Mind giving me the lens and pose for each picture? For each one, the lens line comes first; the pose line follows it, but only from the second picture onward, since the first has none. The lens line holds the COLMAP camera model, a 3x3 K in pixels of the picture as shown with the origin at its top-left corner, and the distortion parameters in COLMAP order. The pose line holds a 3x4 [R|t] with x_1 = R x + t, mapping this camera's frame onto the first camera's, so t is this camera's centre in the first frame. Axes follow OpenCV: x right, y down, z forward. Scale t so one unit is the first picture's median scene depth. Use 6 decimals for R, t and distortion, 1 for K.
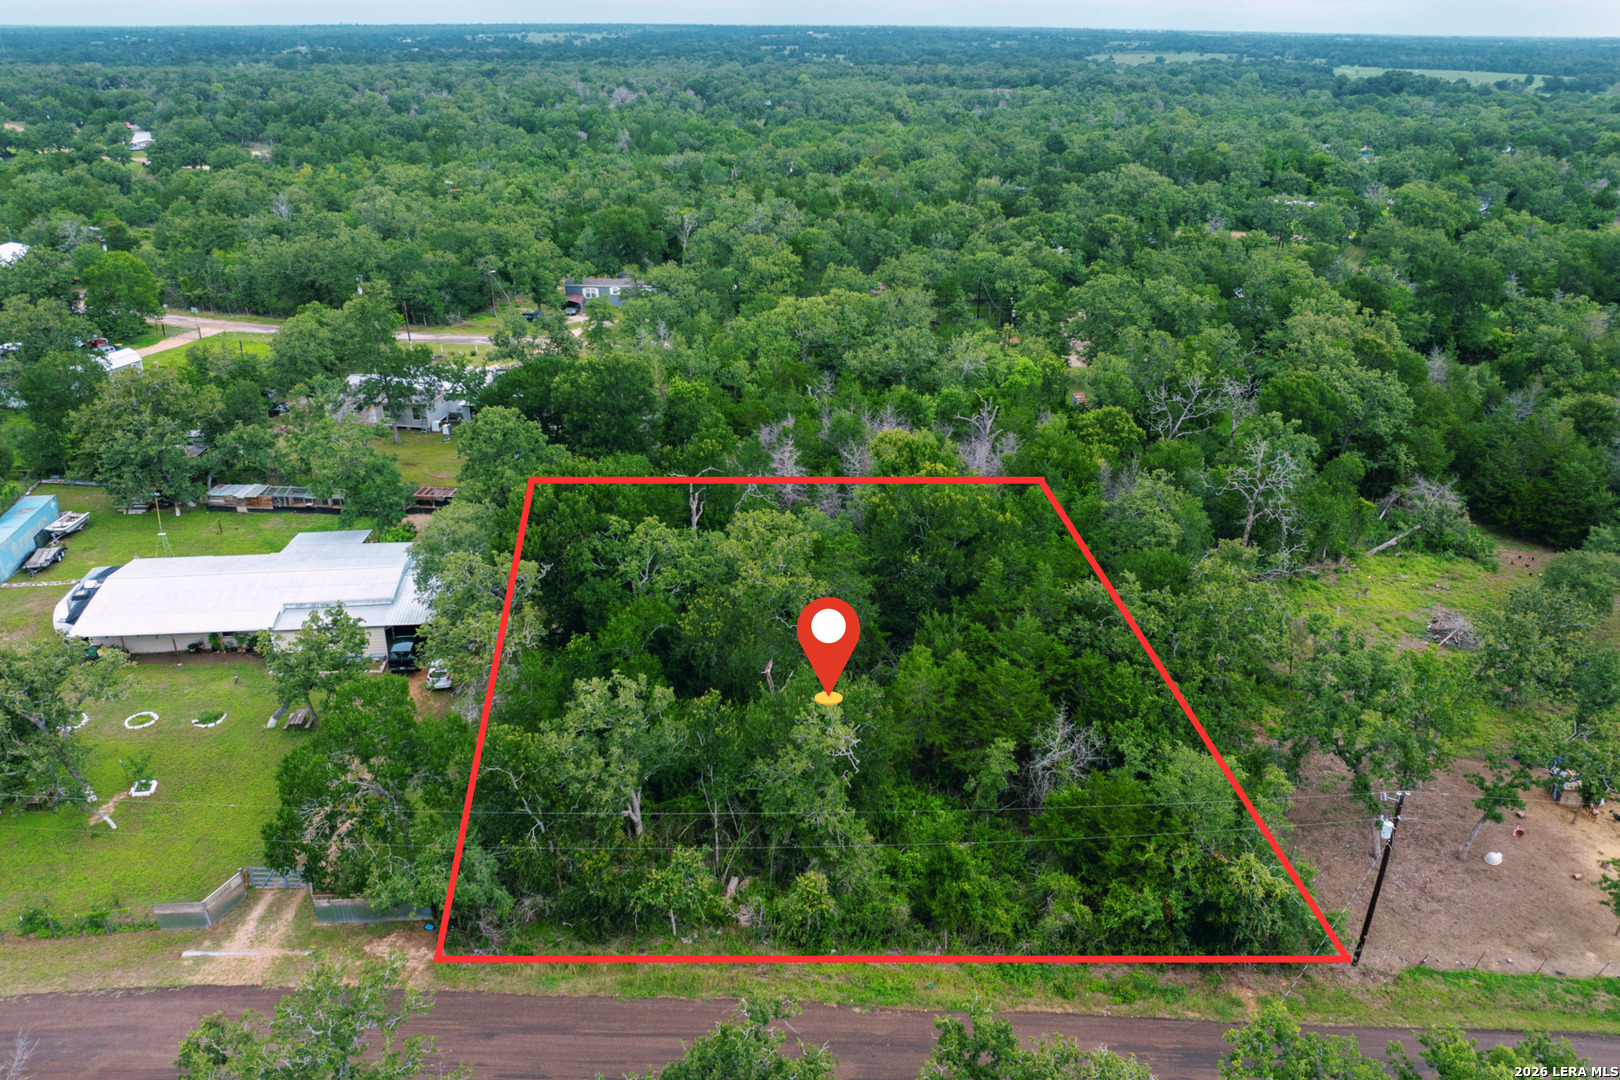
lens RADIAL K [[1132.8, 0, 814.3], [0, 1132.8, 543.9], [0, 0, 1]] dist [-0.049768, 0.018832]
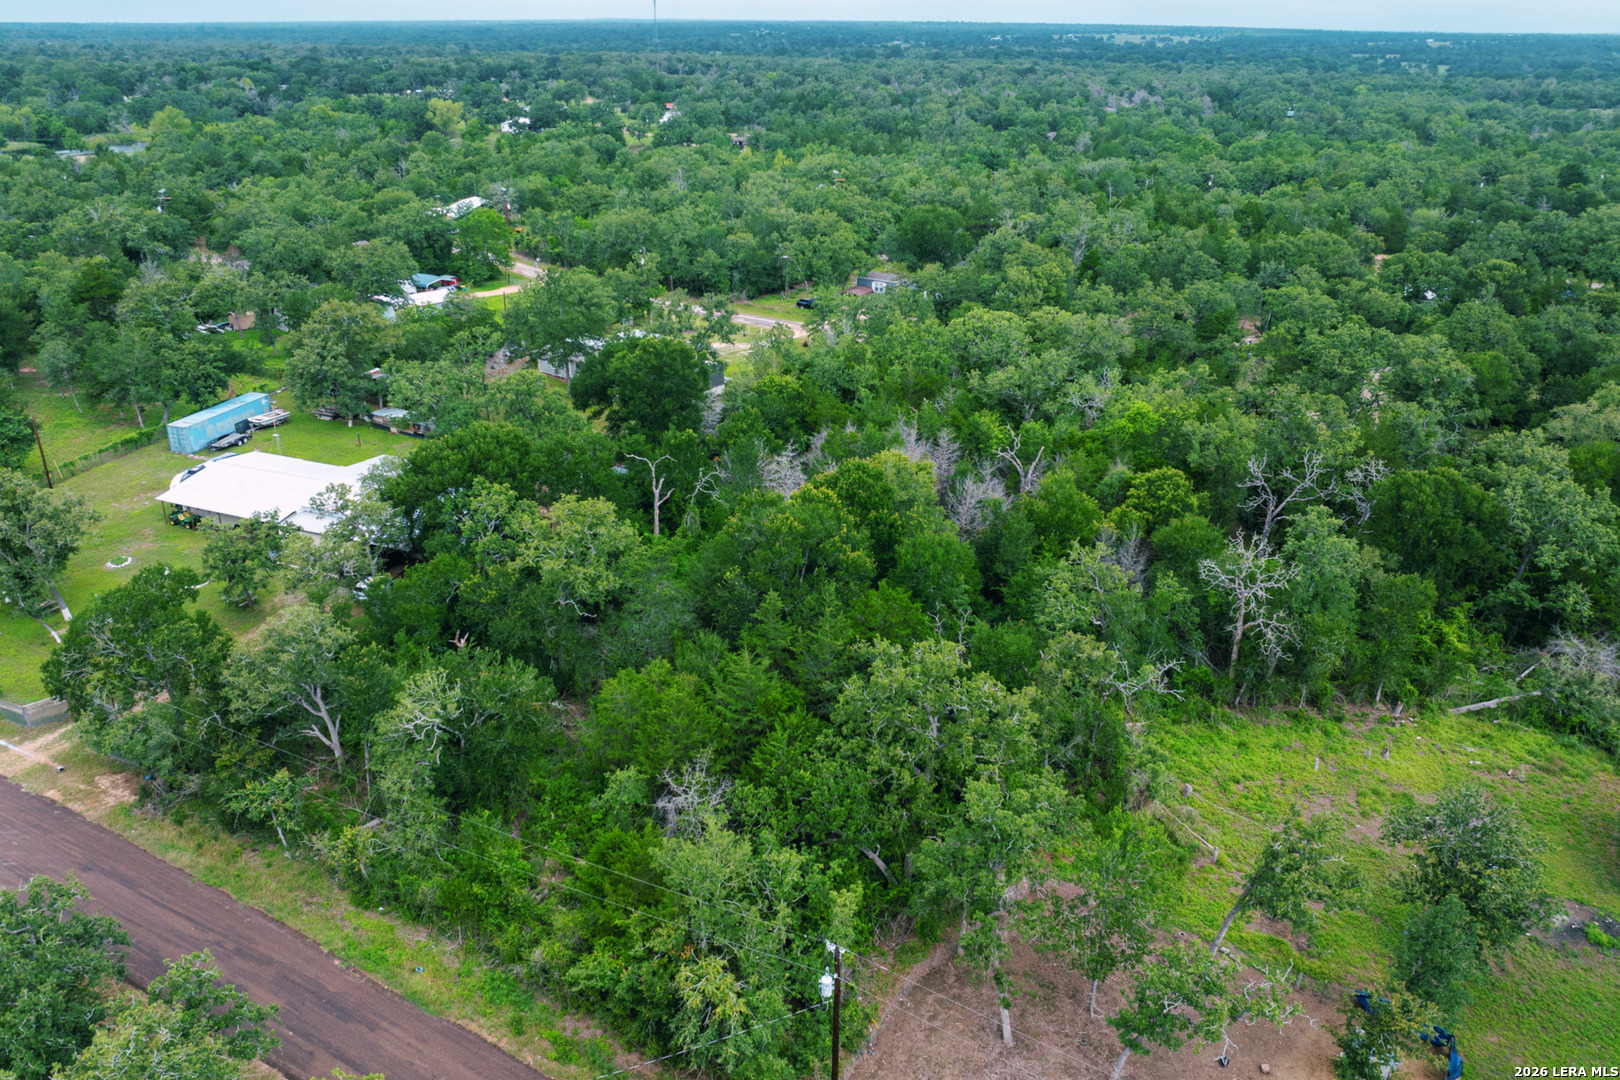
lens RADIAL K [[1132.8, 0, 814.3], [0, 1132.8, 543.9], [0, 0, 1]] dist [-0.049768, 0.018832]
pose [[0.886120, 0.195458, -0.420224, 0.420516], [-0.195688, 0.979721, 0.043051, -0.052954], [0.420117, 0.044084, 0.906398, 0.119229]]
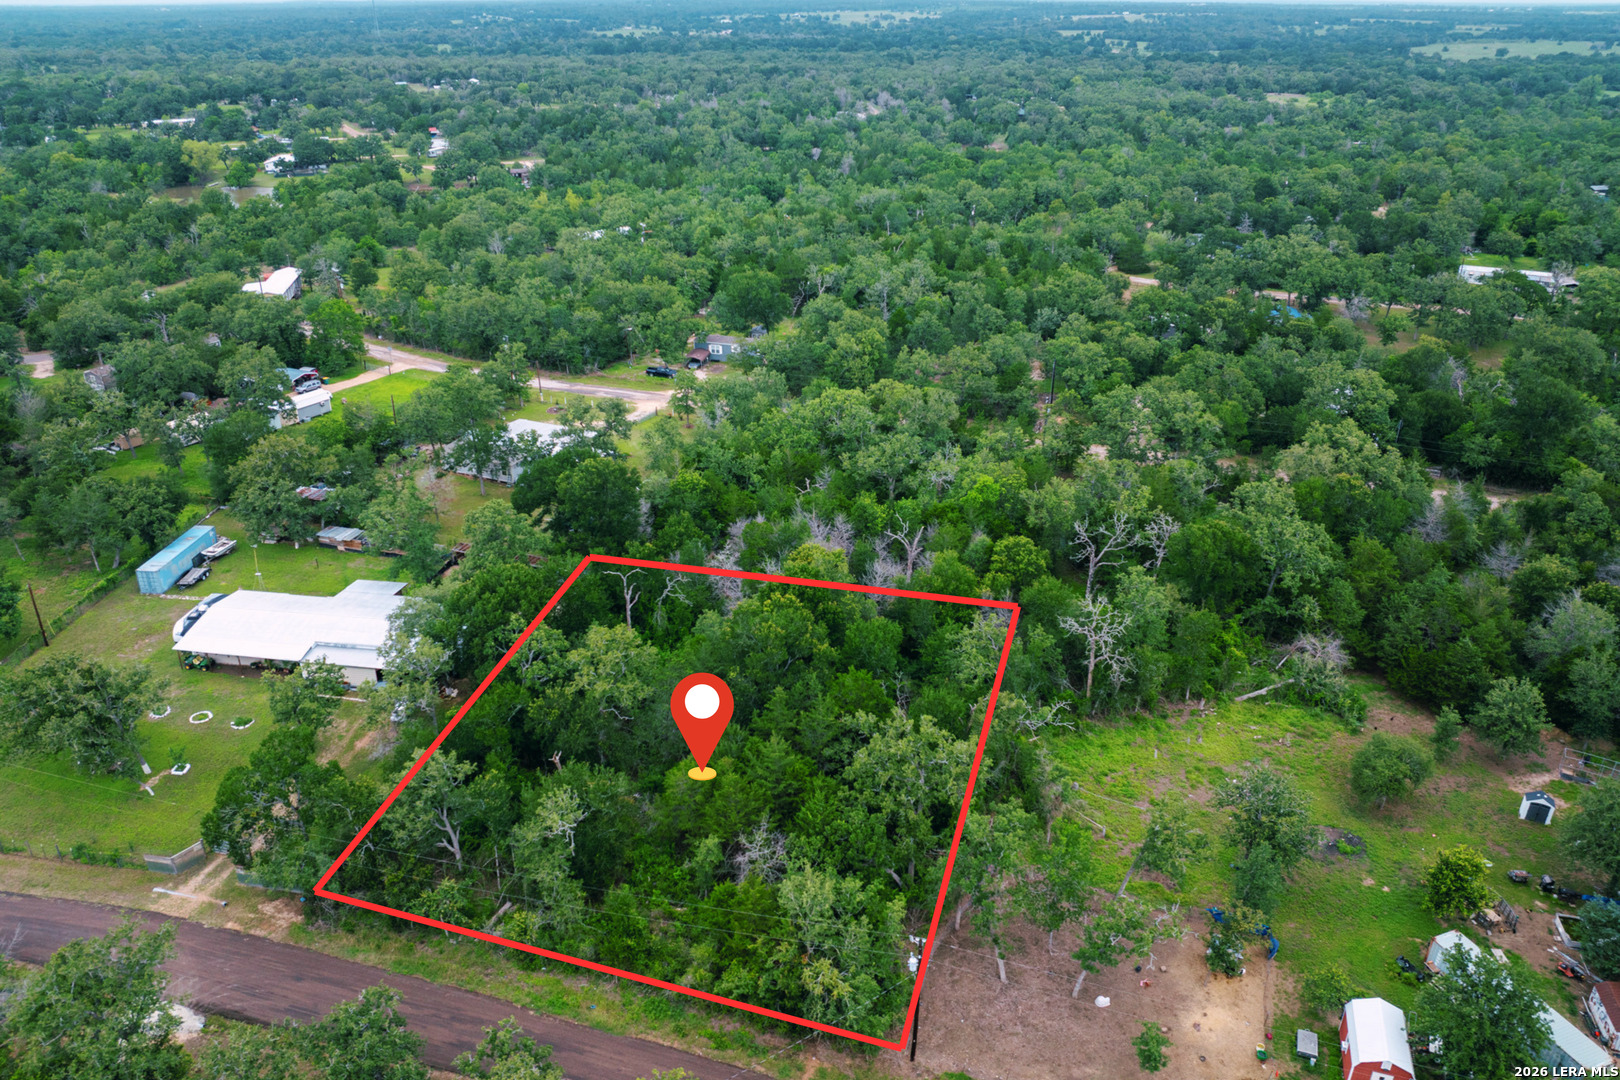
lens RADIAL K [[1130.0, 0, 812.3], [0, 1130.0, 543.3], [0, 0, 1]] dist [-0.034799, 0.000614]
pose [[0.966243, 0.105812, -0.234900, 0.348302], [-0.101039, 0.994358, 0.032295, -0.140194], [0.236992, -0.007471, 0.971483, -0.160344]]
